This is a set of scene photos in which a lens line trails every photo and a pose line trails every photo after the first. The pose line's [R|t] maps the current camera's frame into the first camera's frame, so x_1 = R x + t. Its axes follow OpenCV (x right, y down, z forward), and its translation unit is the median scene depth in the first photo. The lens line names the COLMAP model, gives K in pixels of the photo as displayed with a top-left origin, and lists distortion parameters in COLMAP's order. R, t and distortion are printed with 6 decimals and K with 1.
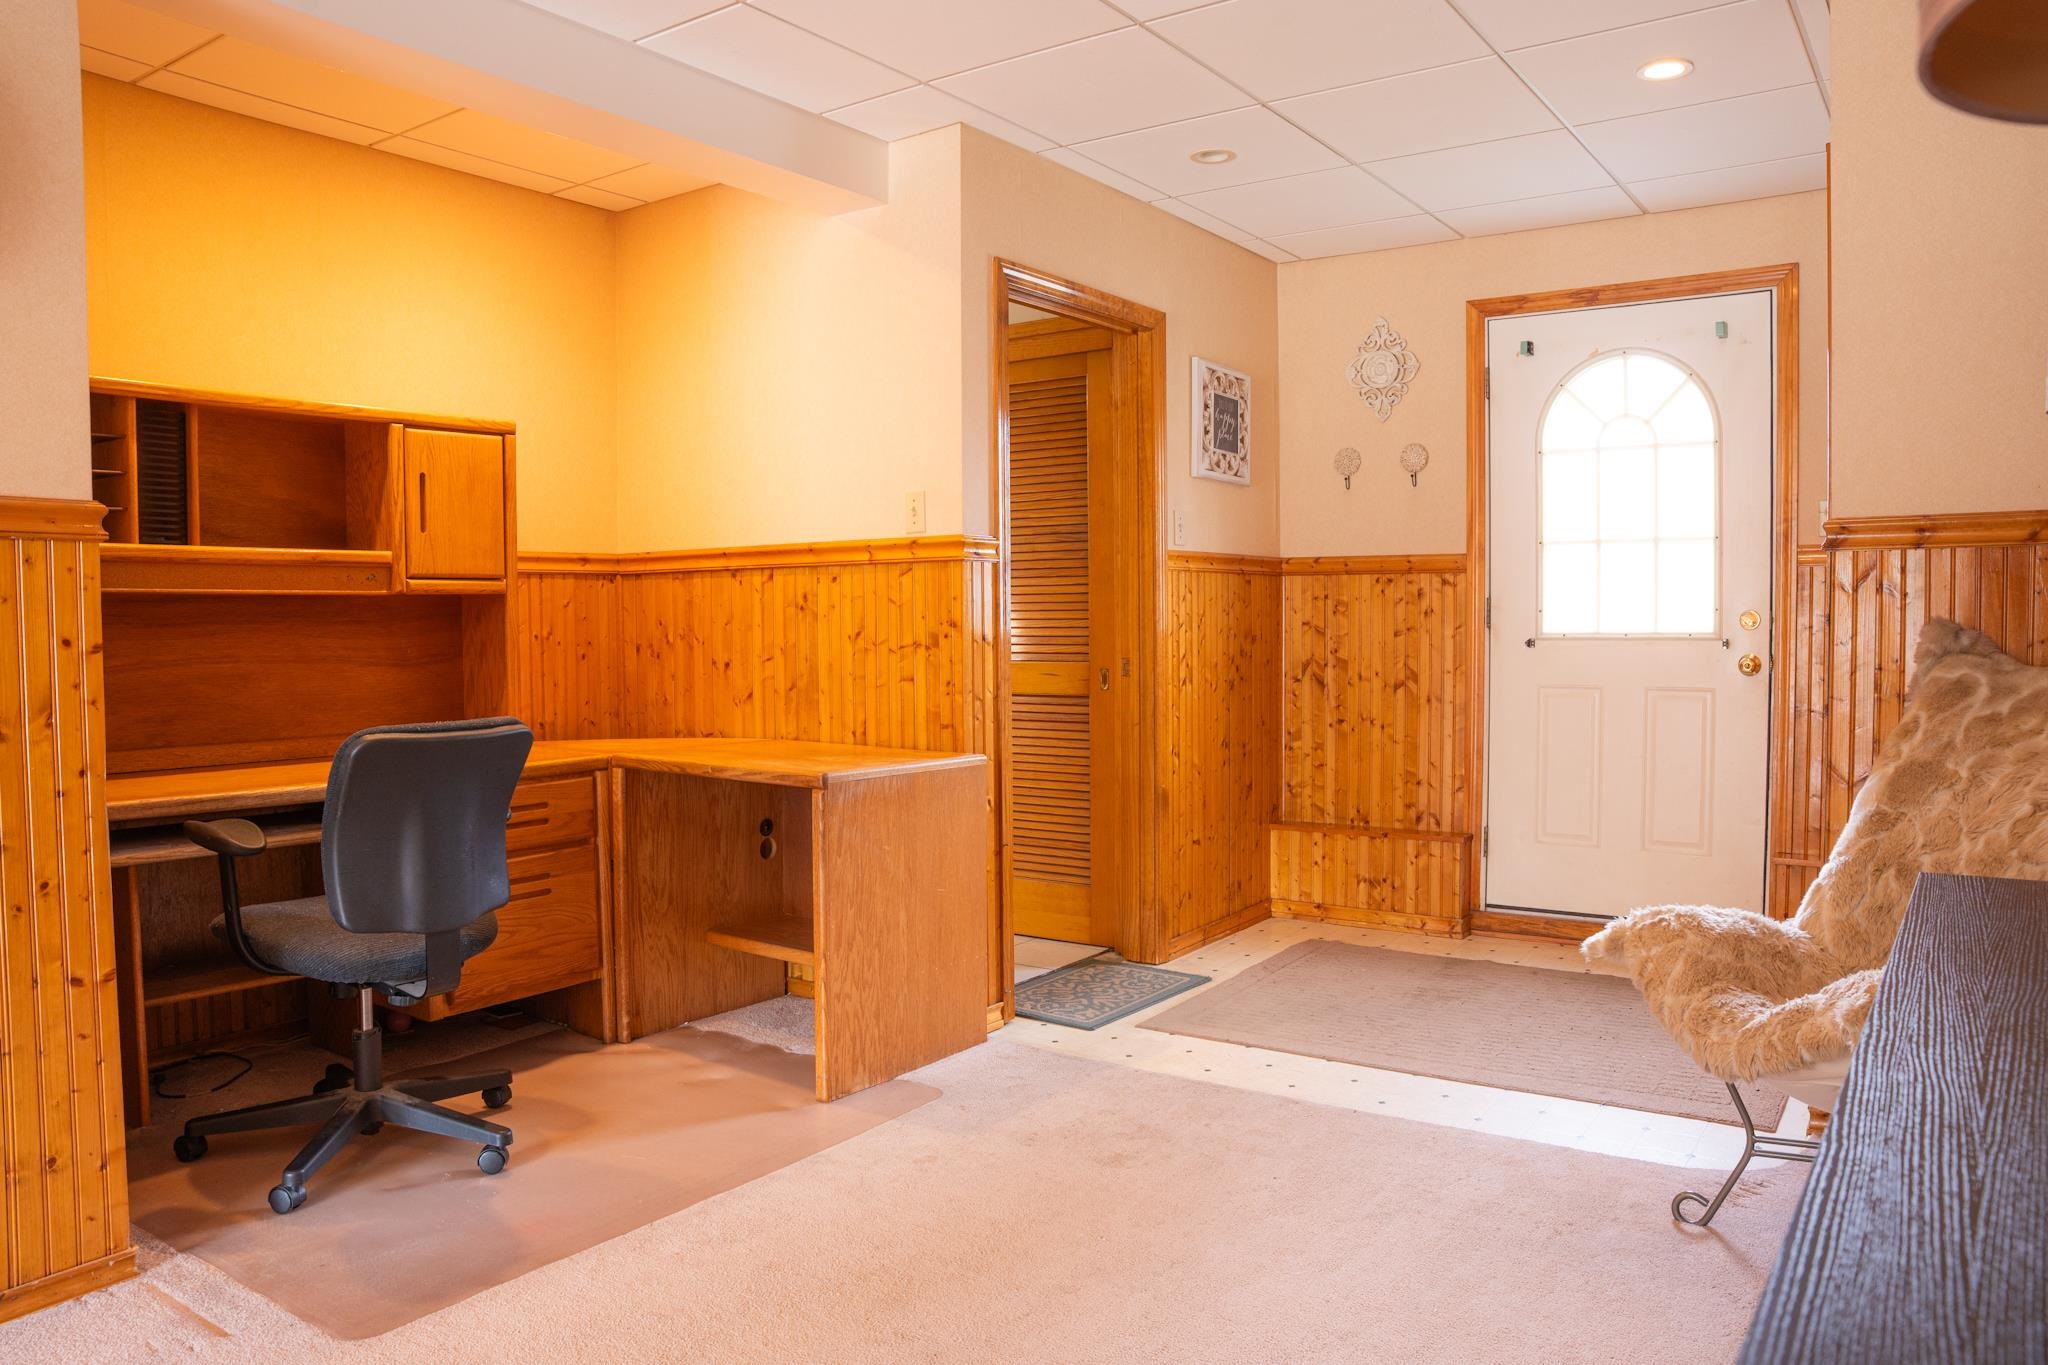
lens RADIAL K [[1444.3, 0, 1030.5], [0, 1444.3, 695.9], [0, 0, 1]] dist [-0.166370, 0.120917]
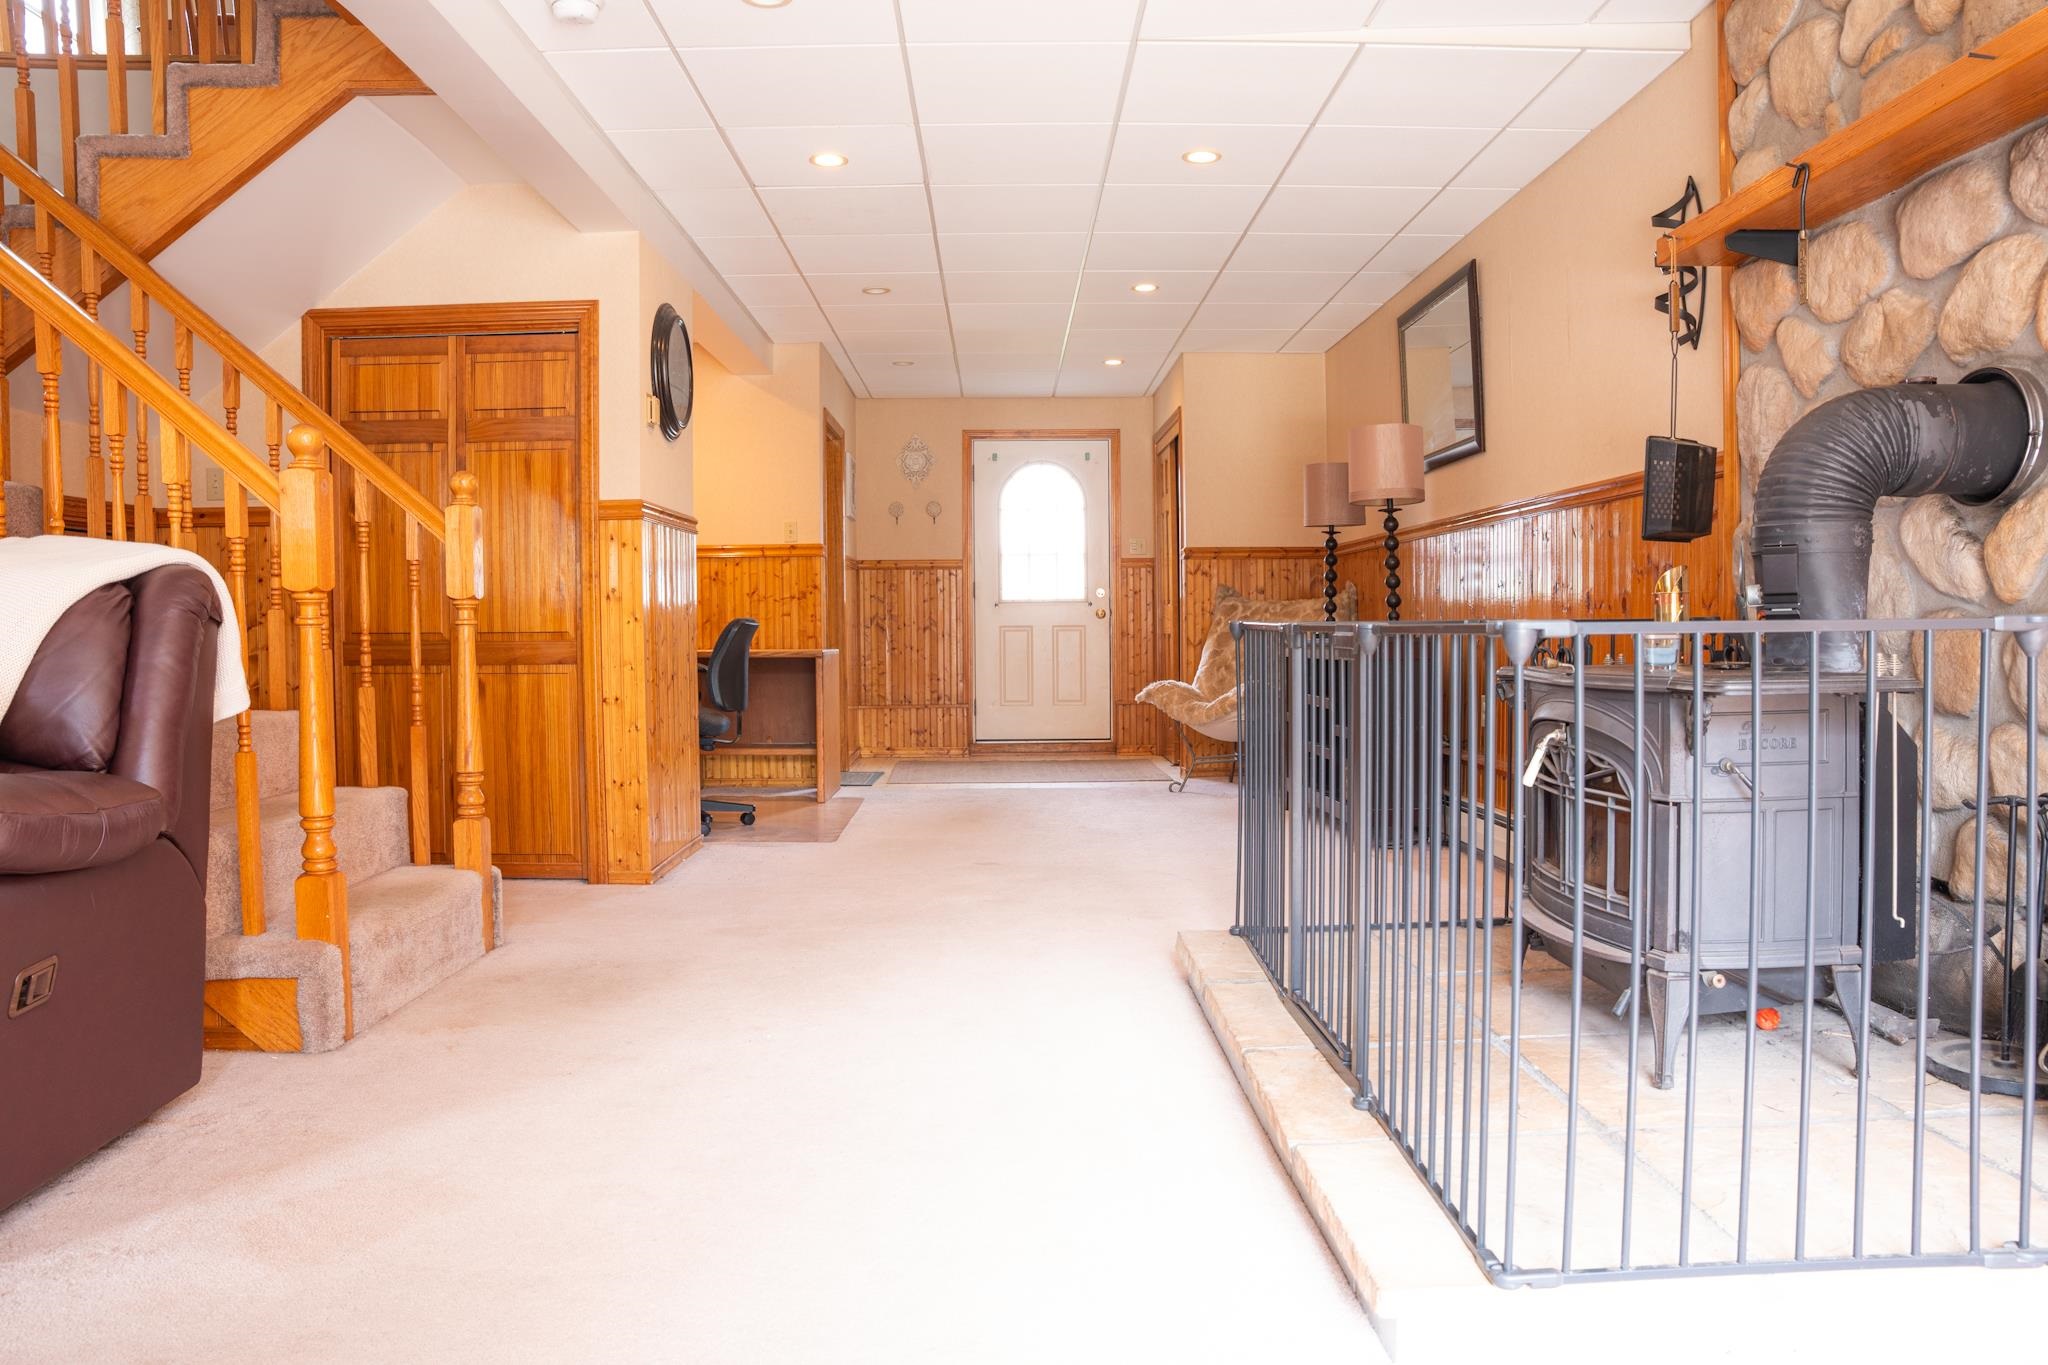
lens RADIAL K [[1444.3, 0, 1040.5], [0, 1444.3, 684.6], [0, 0, 1]] dist [-0.166370, 0.120917]
pose [[0.798870, -0.023899, 0.601029, -0.985405], [0.034557, 0.999384, -0.006193, 0.107753], [-0.600510, 0.025717, 0.799204, -0.786417]]
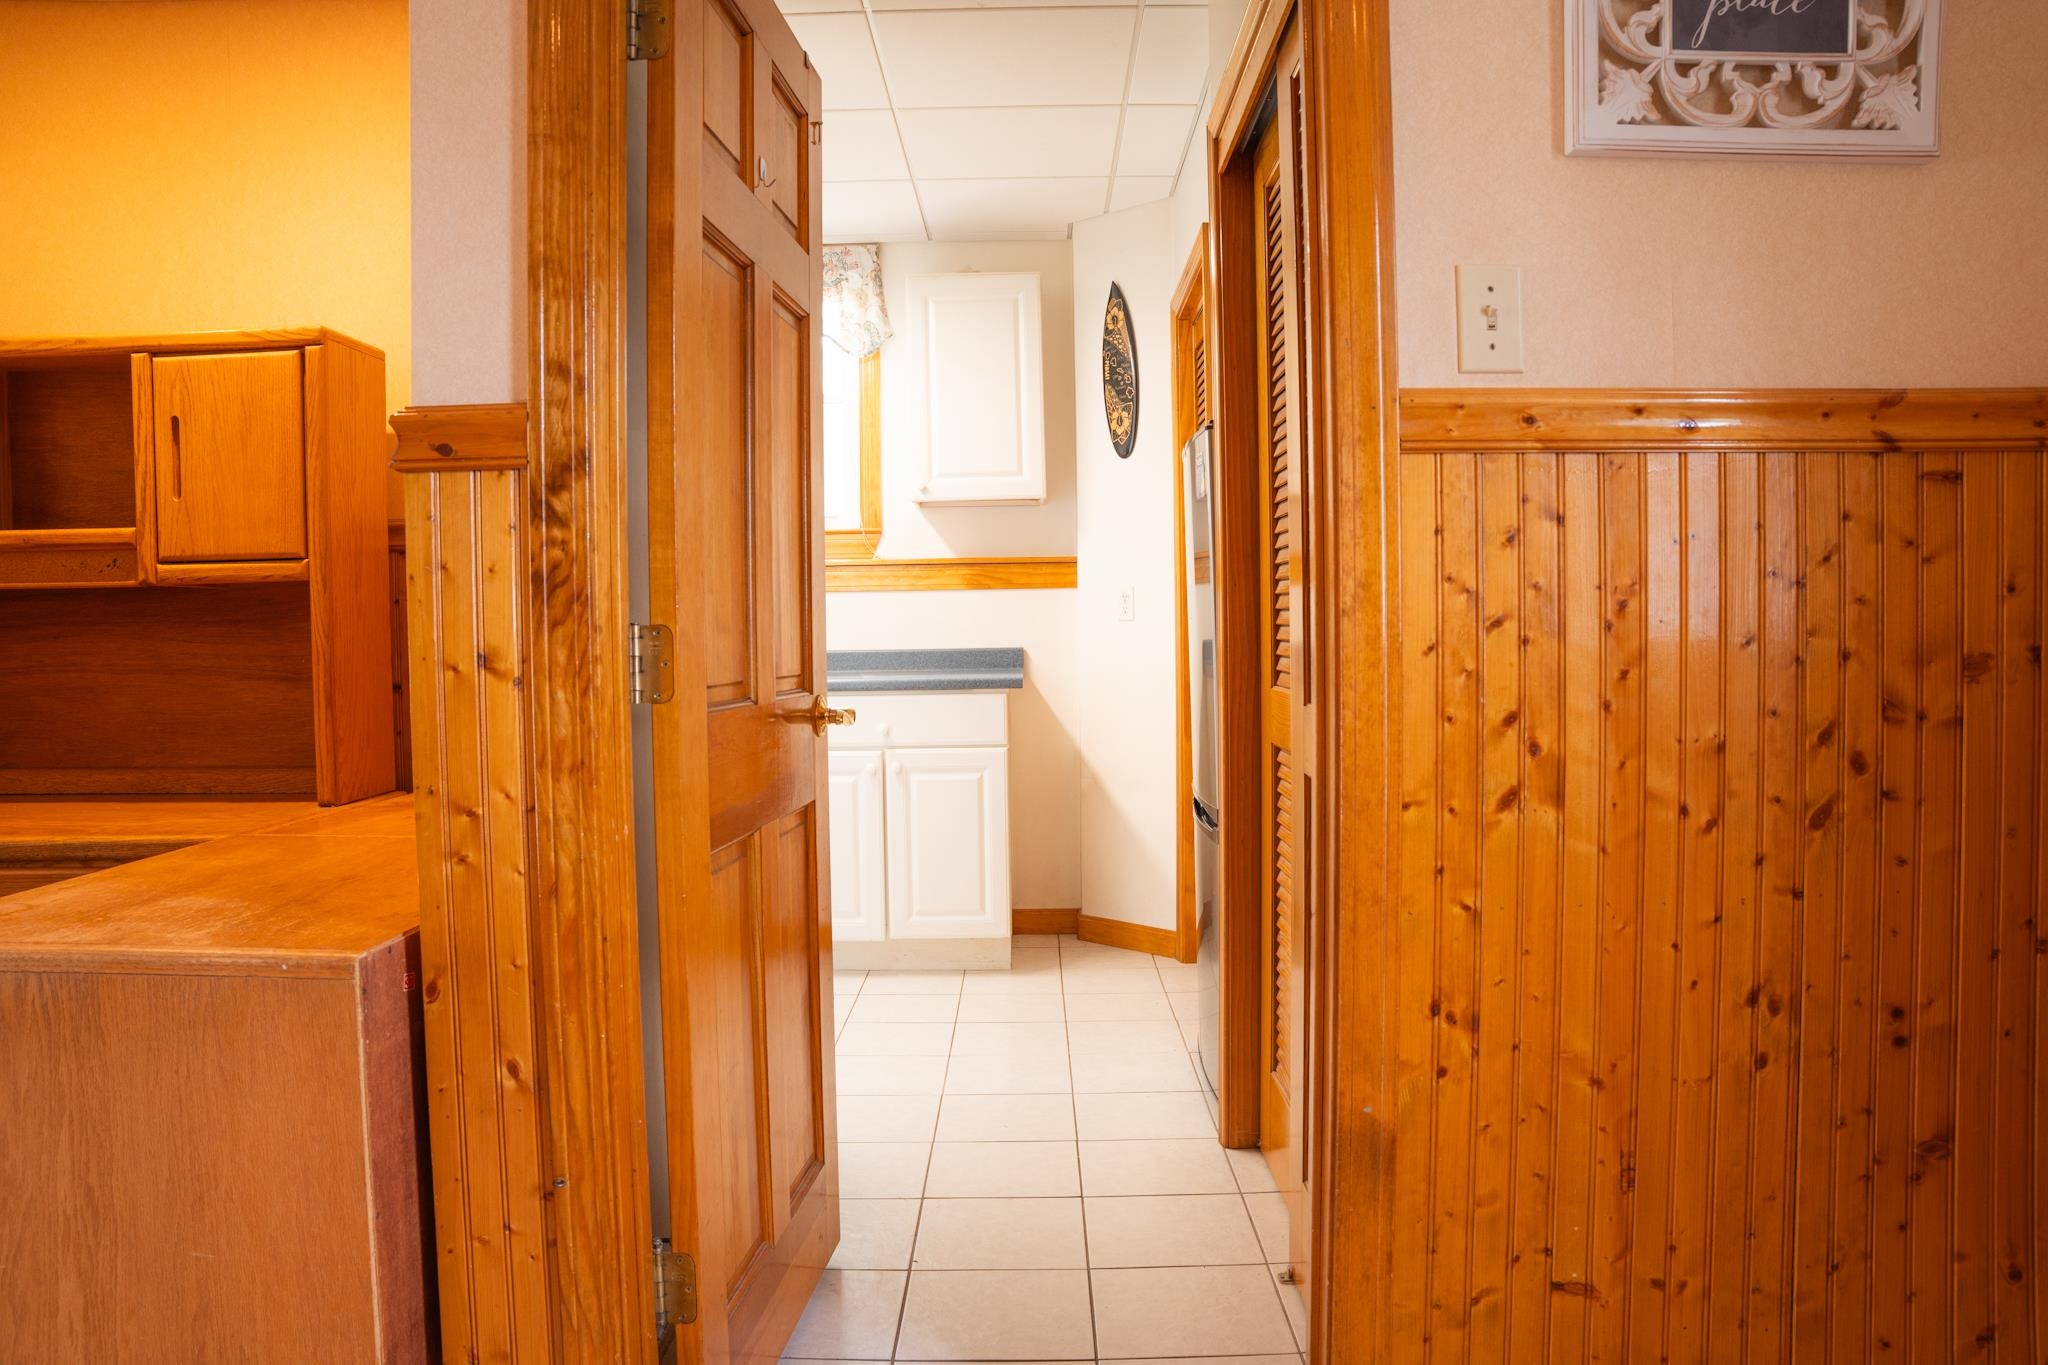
lens RADIAL K [[1444.3, 0, 1018.9], [0, 1444.3, 672.9], [0, 0, 1]] dist [-0.166370, 0.120917]
pose [[0.559079, 0.025811, -0.828713, 0.367012], [-0.034785, 0.999365, 0.007659, -0.043313], [0.828385, 0.024545, 0.559622, 0.885187]]
